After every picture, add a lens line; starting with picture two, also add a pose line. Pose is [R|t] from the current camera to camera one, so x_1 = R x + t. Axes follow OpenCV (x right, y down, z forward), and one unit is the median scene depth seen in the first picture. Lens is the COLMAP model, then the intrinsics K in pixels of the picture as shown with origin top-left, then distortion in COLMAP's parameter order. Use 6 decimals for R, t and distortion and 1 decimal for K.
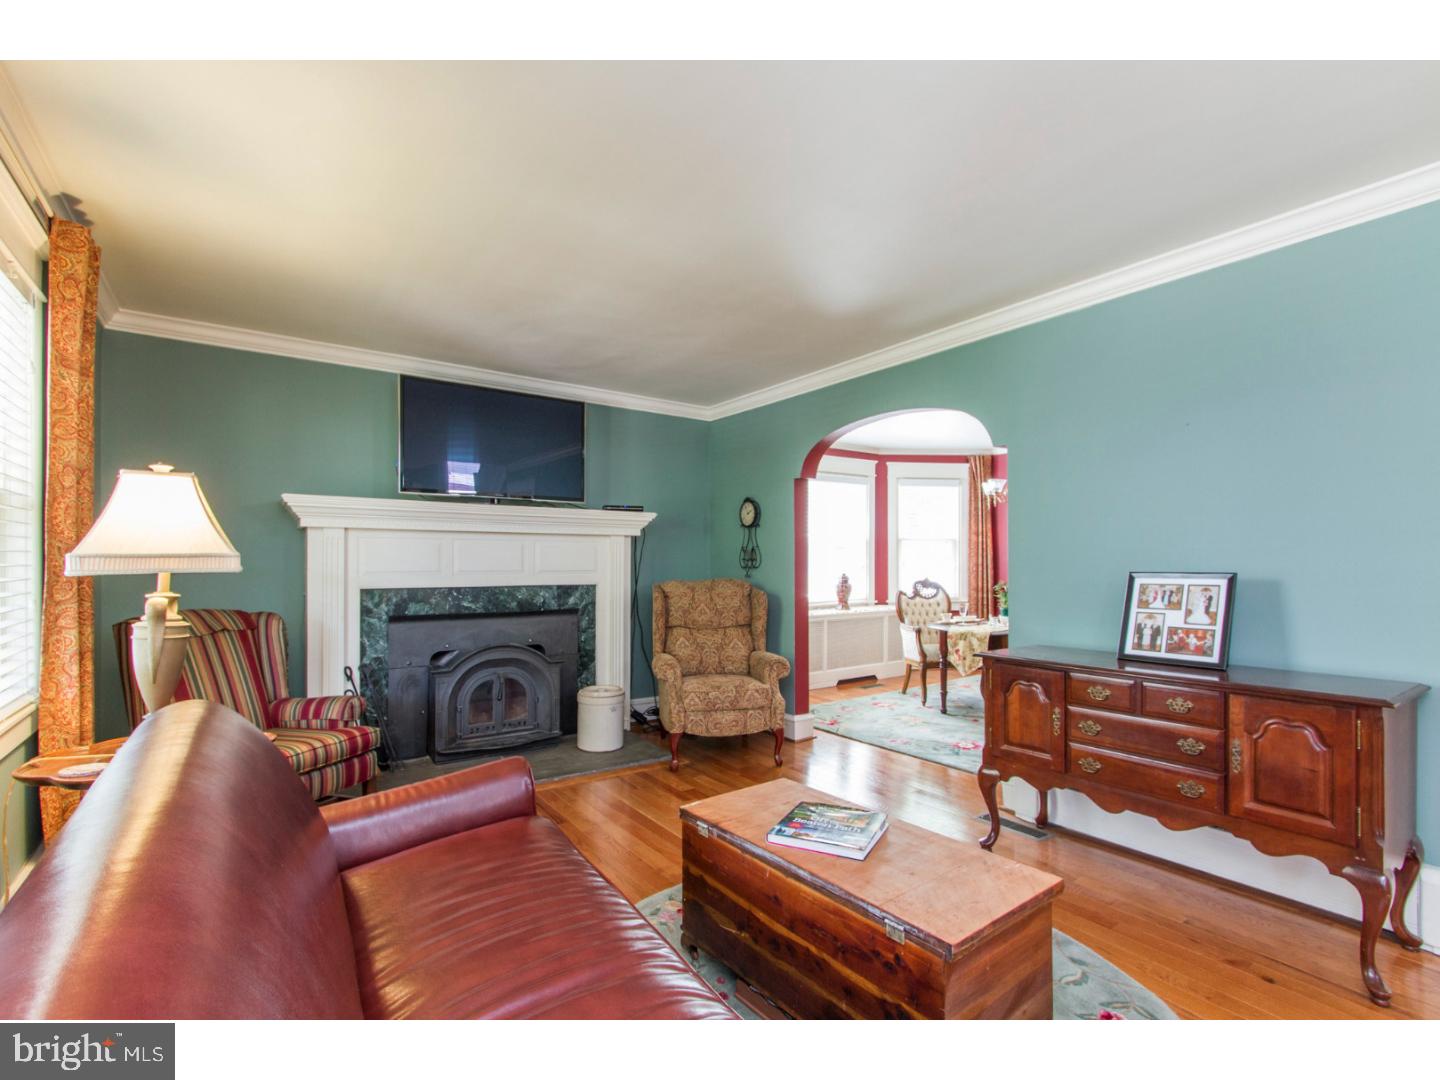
lens RADIAL K [[659.4, 0, 719.6], [0, 659.4, 571.4], [0, 0, 1]] dist [0.002716, 0.000182]
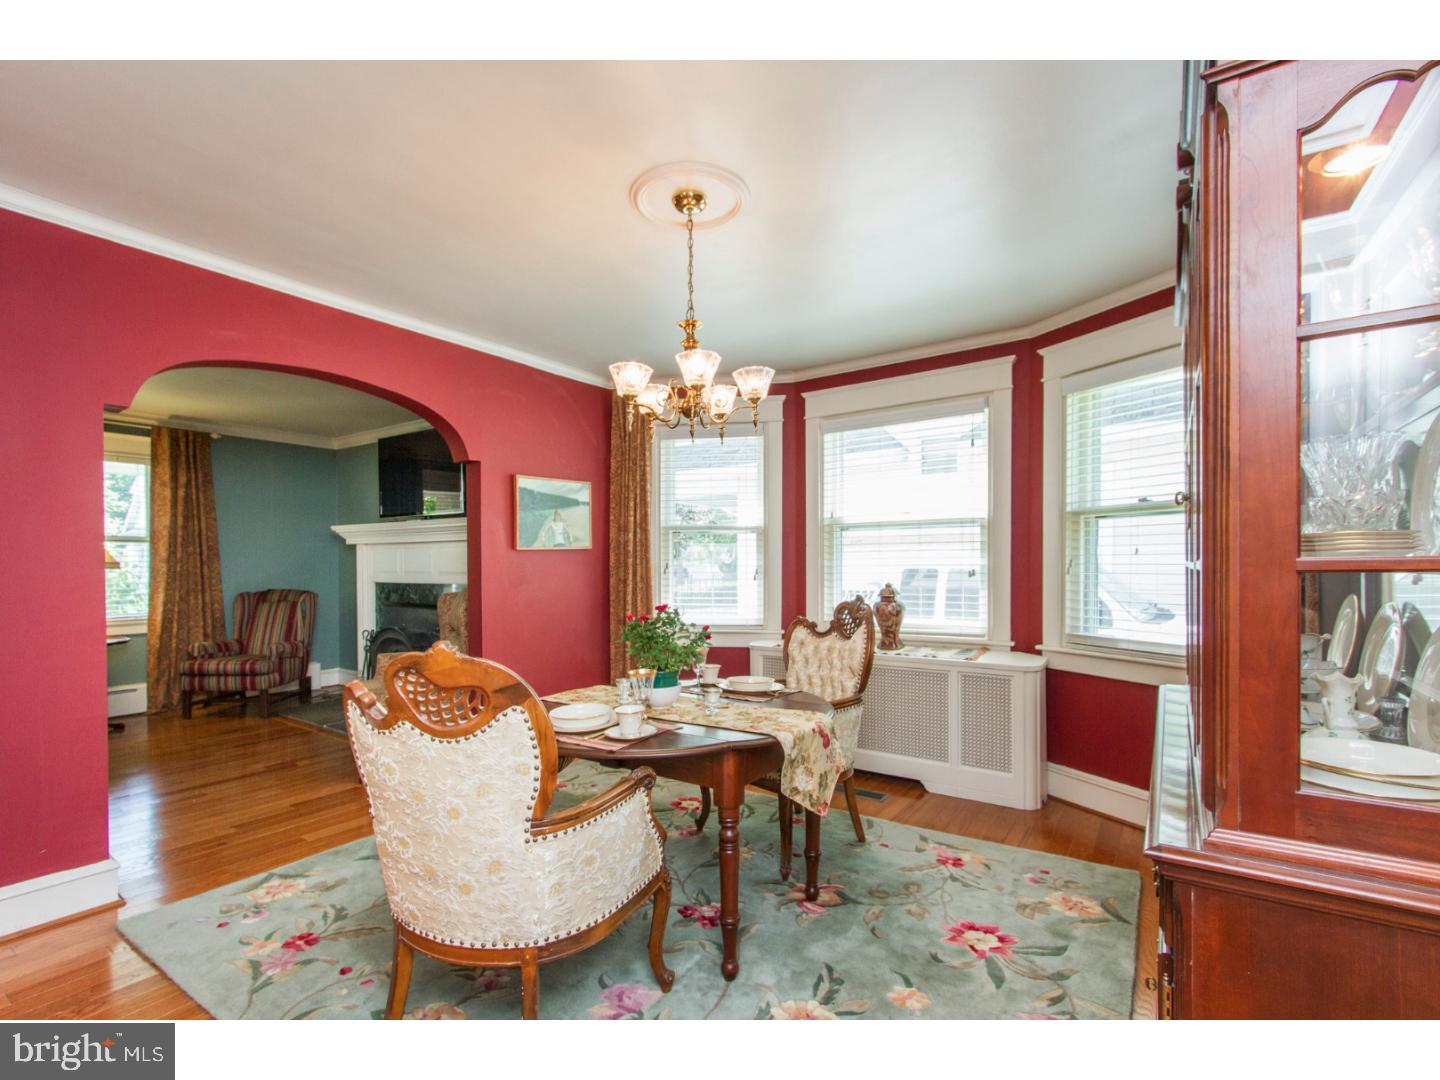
lens RADIAL K [[659.4, 0, 719.6], [0, 659.4, 571.4], [0, 0, 1]] dist [0.002716, 0.000182]
pose [[0.345893, 0.011101, -0.938208, 1.118071], [-0.008807, 0.999924, 0.008584, -0.017739], [0.938232, 0.005294, 0.345965, 1.135094]]
